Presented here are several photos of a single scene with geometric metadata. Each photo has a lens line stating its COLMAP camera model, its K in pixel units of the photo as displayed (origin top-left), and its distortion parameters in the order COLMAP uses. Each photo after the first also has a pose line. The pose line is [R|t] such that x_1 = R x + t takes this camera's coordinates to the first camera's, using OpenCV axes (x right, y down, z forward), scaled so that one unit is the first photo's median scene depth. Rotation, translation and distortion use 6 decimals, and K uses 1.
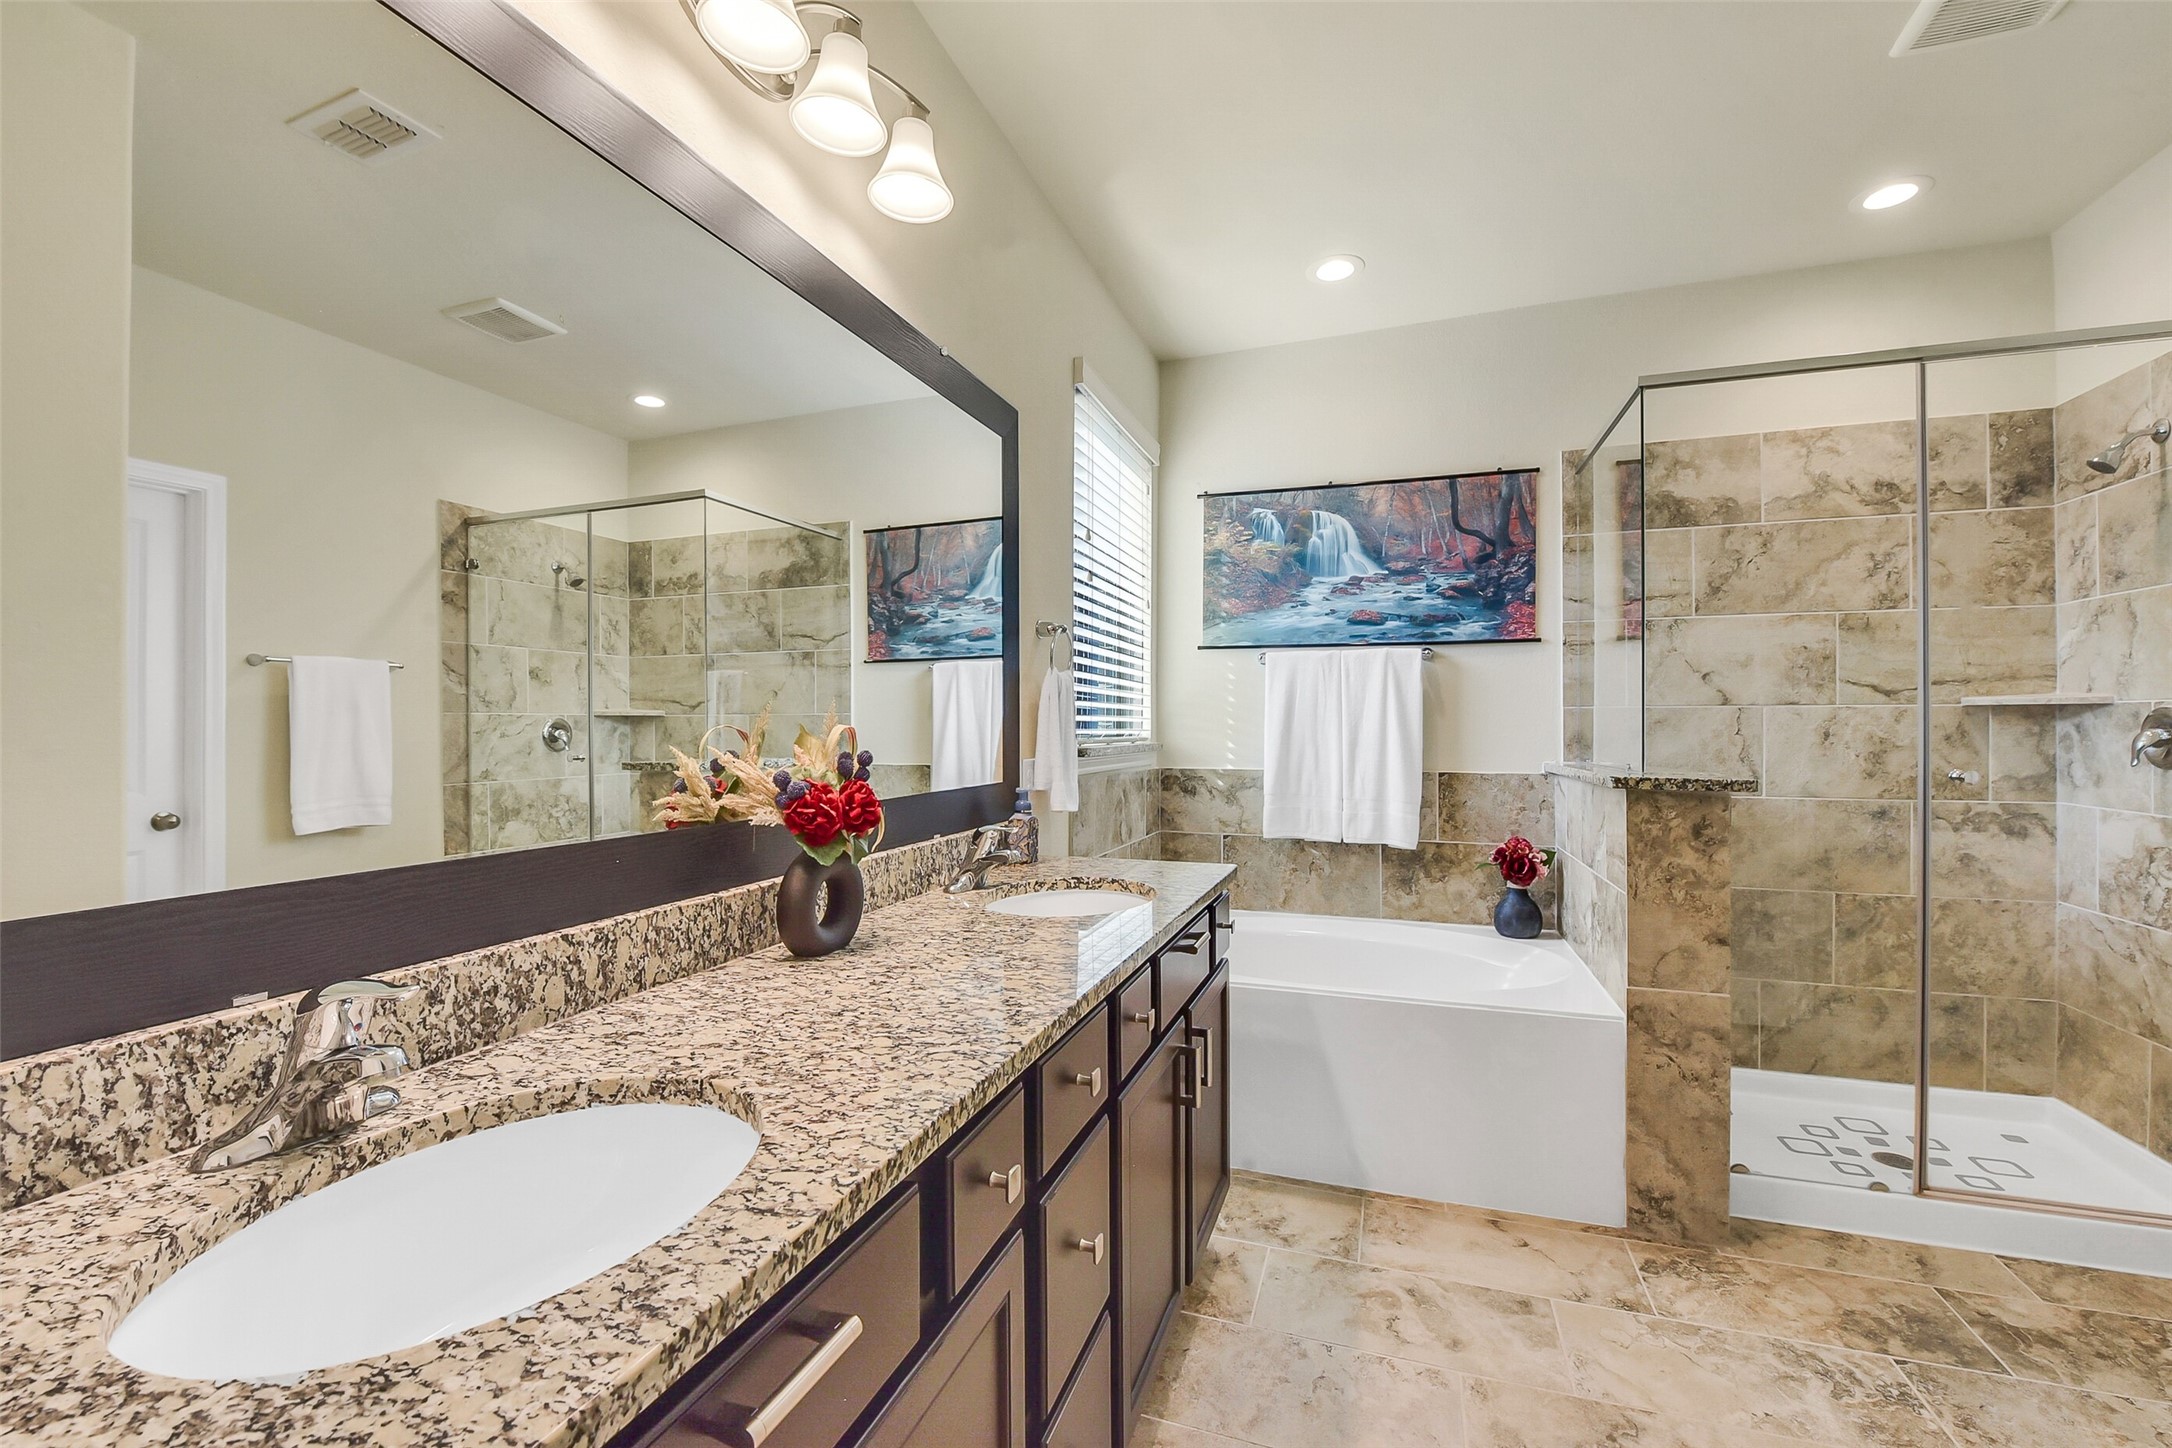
lens RADIAL K [[862.3, 0, 1083.0], [0, 862.3, 727.7], [0, 0, 1]] dist [-0.016999, -0.002391]
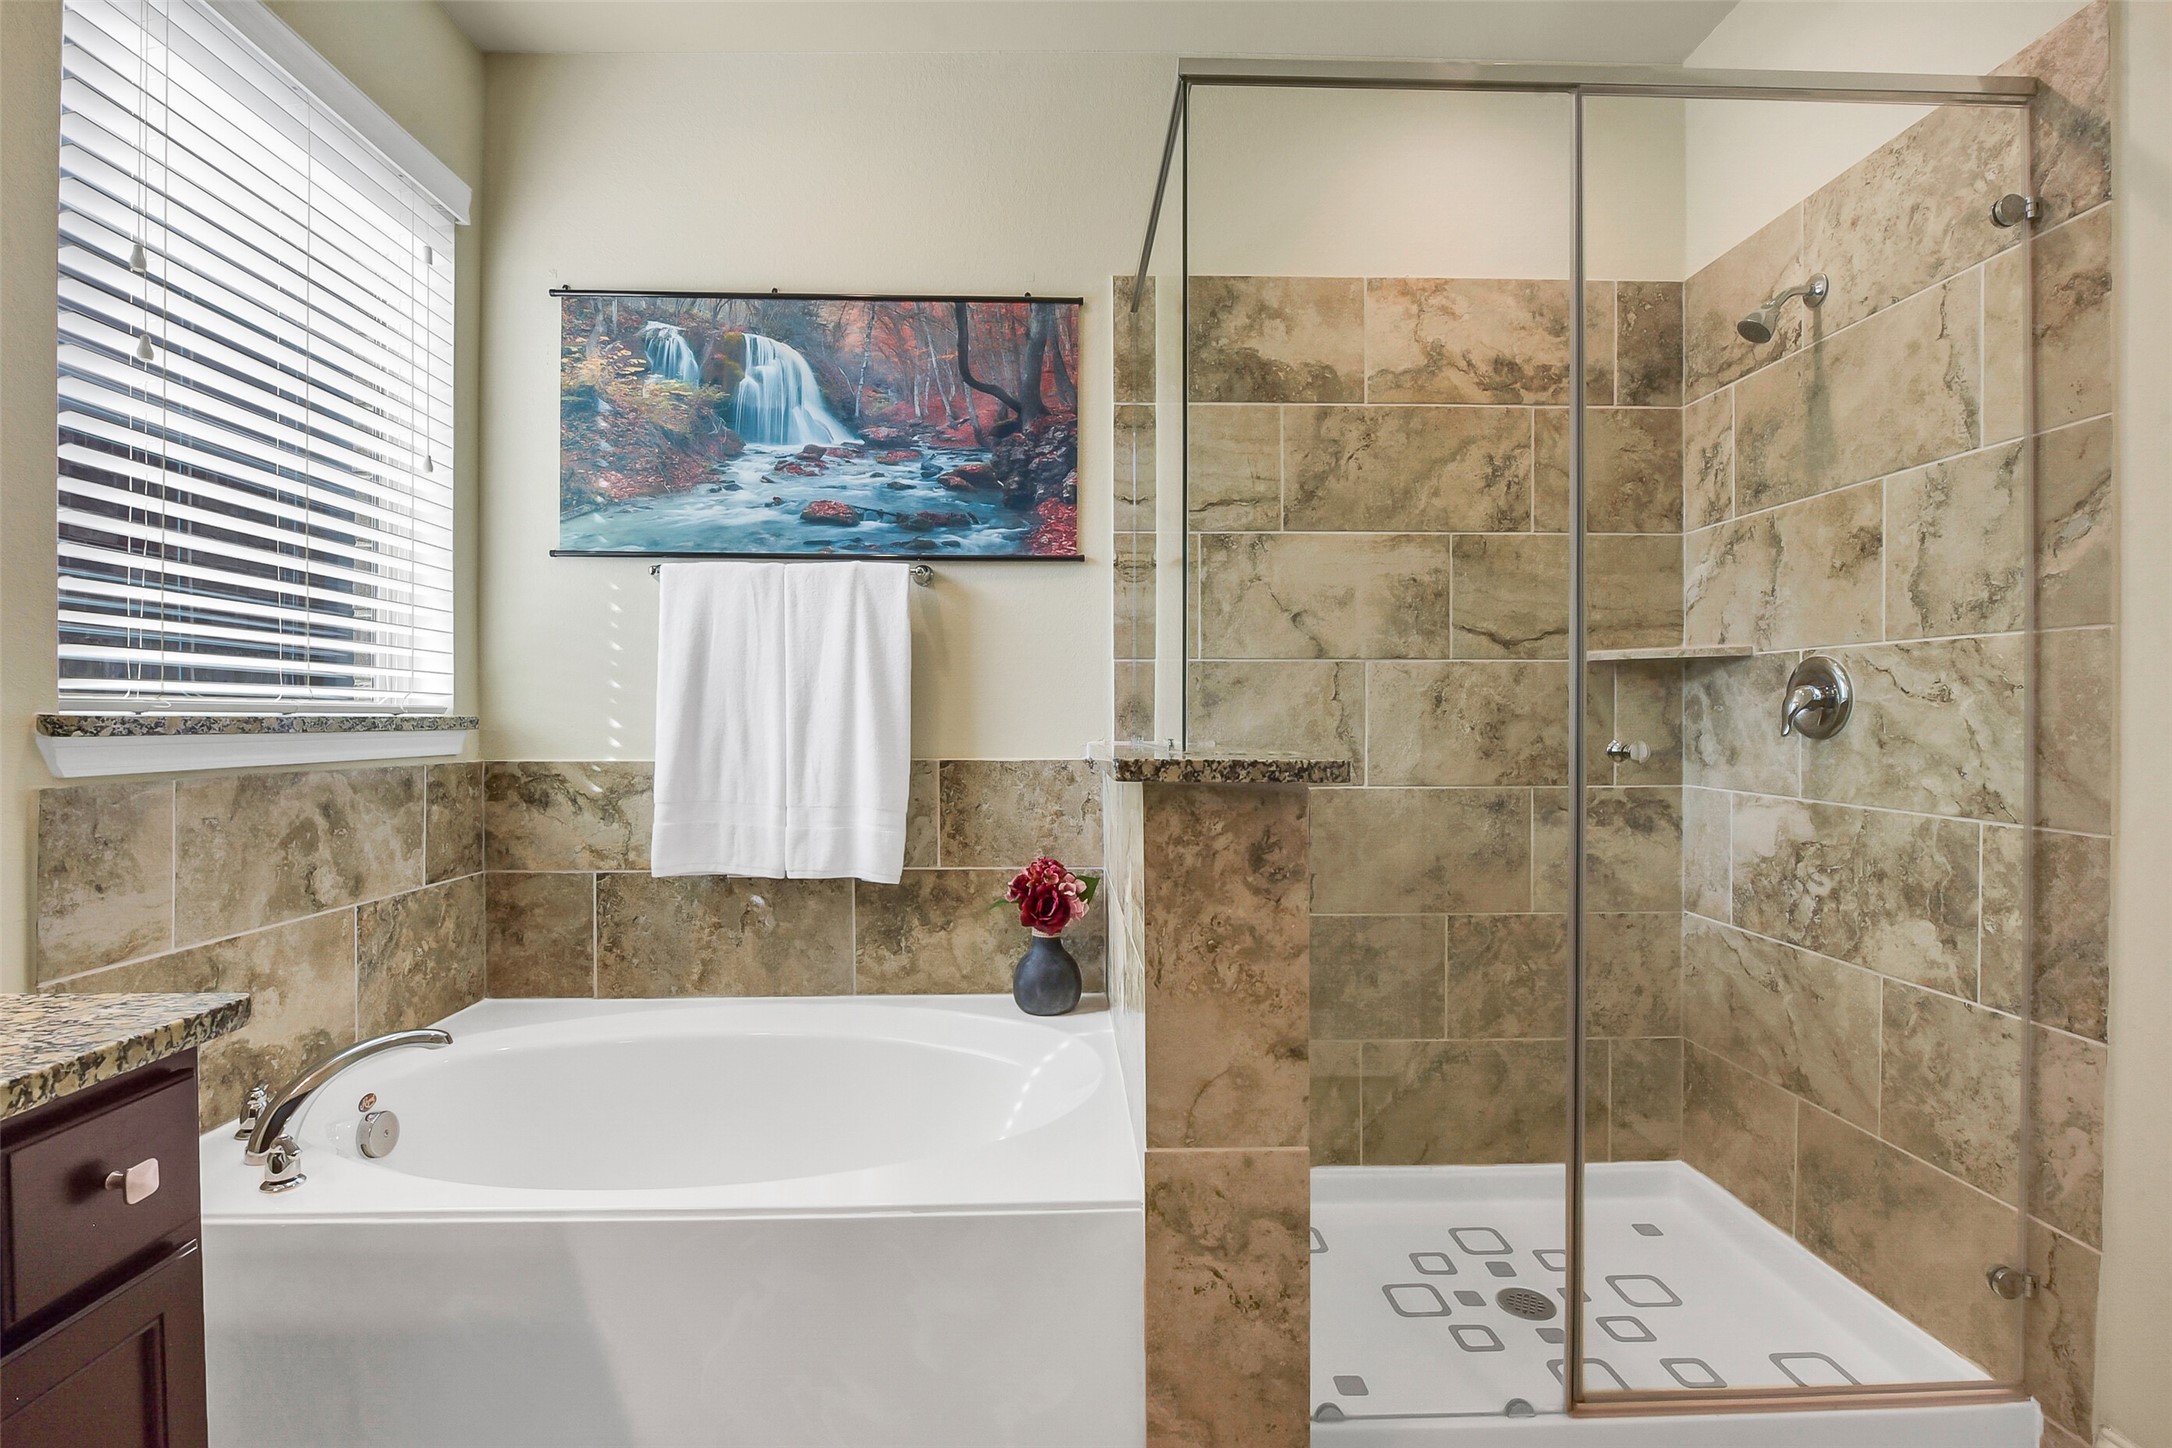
lens RADIAL K [[874.1, 0, 1084.4], [0, 874.1, 735.2], [0, 0, 1]] dist [-0.000653, -0.015511]
pose [[0.938269, -0.006778, 0.345841, 0.328475], [0.002076, 0.999900, 0.013962, 0.027575], [-0.345901, -0.012382, 0.938189, 0.398989]]
